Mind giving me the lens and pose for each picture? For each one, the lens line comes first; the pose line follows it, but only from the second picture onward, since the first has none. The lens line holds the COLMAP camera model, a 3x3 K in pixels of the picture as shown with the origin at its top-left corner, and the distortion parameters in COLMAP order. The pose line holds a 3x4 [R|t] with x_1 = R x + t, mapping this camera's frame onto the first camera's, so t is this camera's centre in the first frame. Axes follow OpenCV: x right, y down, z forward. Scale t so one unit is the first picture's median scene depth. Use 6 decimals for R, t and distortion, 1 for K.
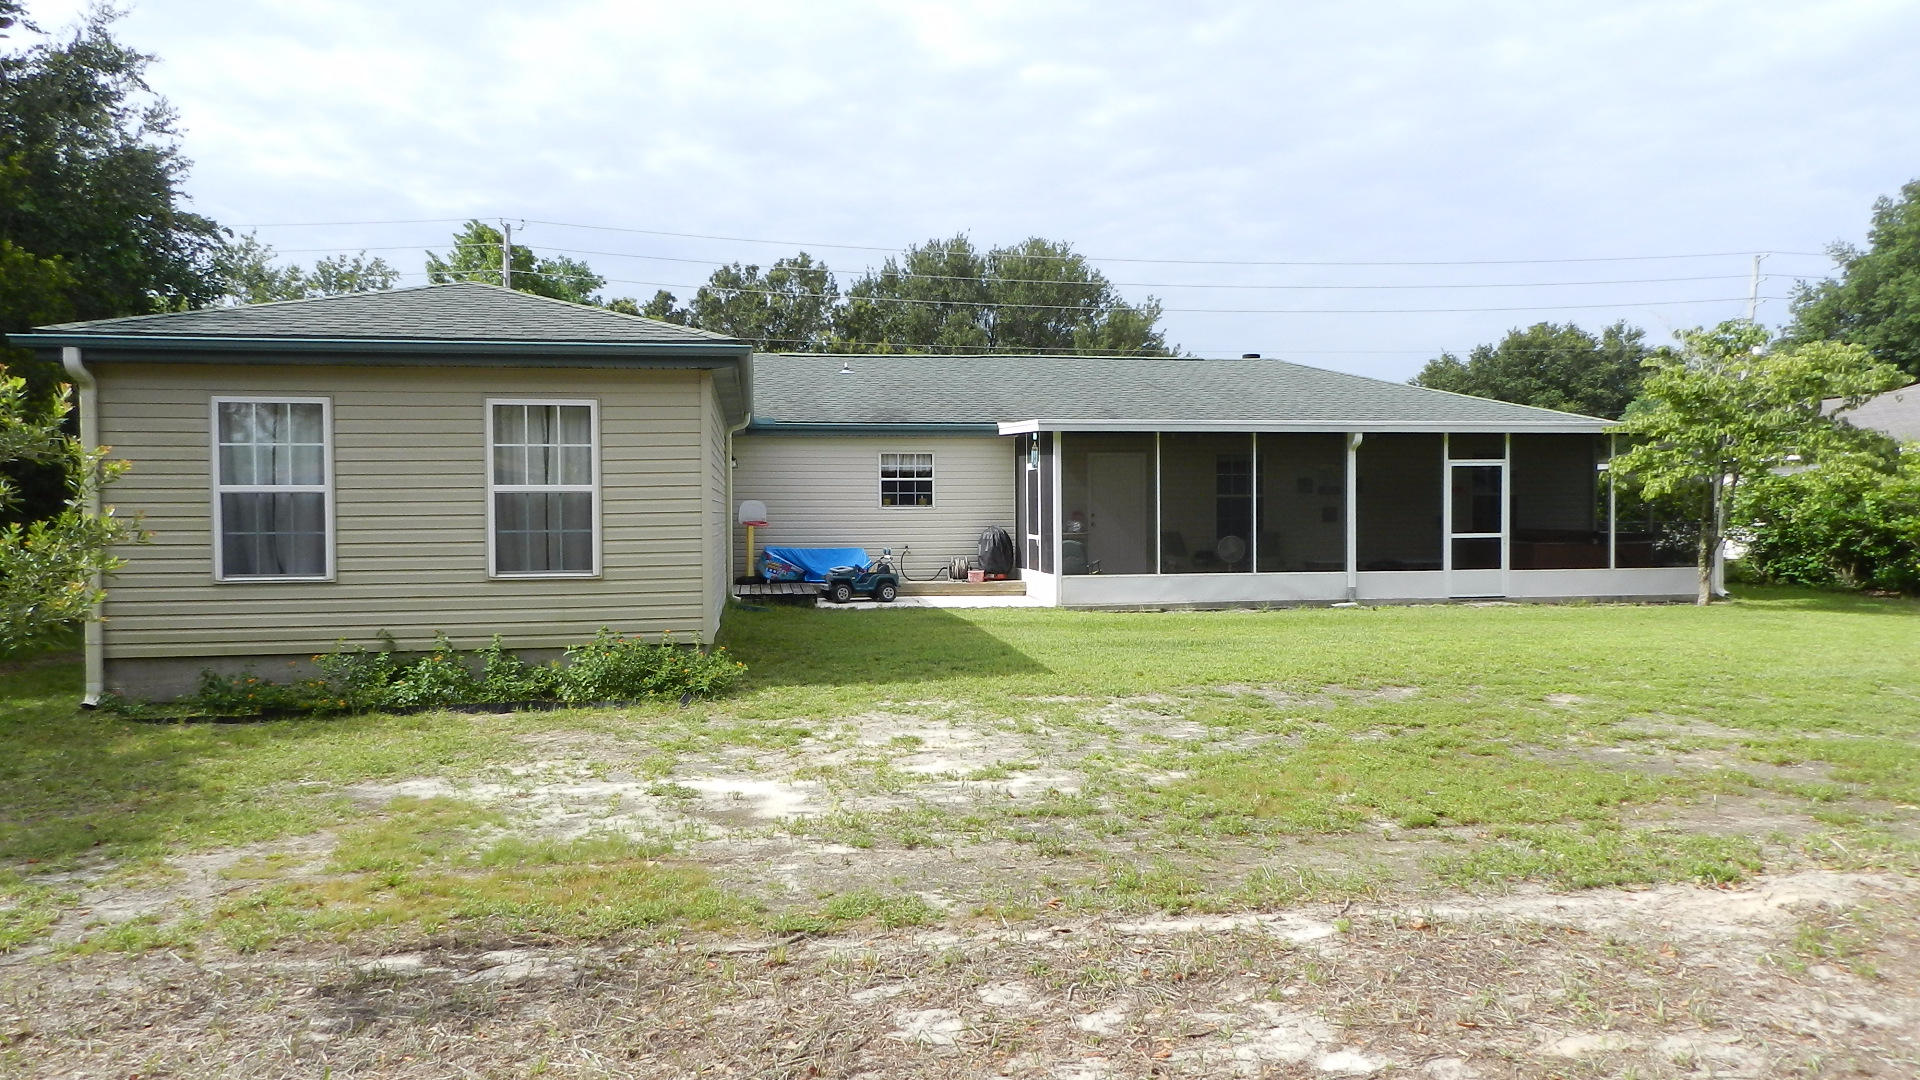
lens RADIAL K [[1289.5, 0, 960.0], [0, 1289.5, 540.0], [0, 0, 1]] dist [0.029421, 0.001106]
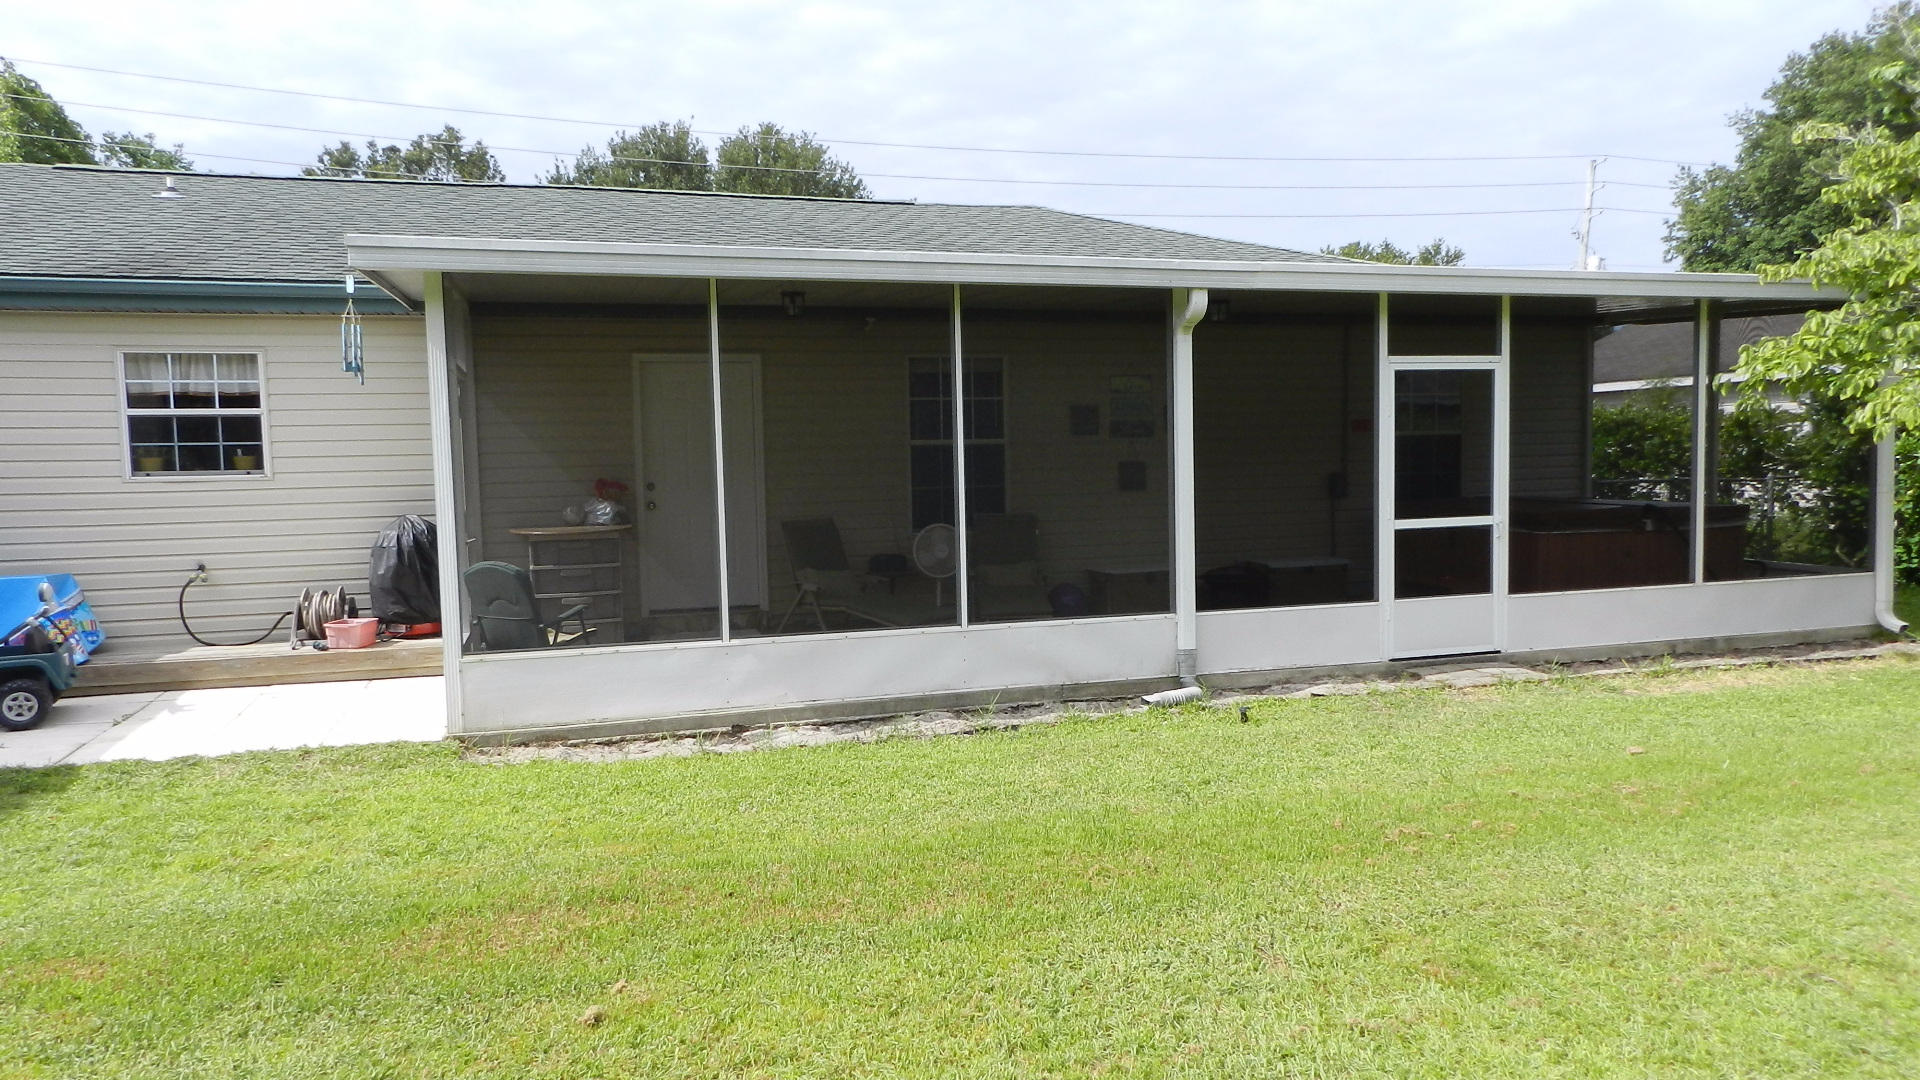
lens RADIAL K [[1289.5, 0, 960.0], [0, 1289.5, 540.0], [0, 0, 1]] dist [0.029421, 0.001106]
pose [[0.988362, -0.023644, 0.150273, 0.159529], [0.017691, 0.999009, 0.040834, -0.018865], [-0.151090, -0.037700, 0.987801, 0.570414]]
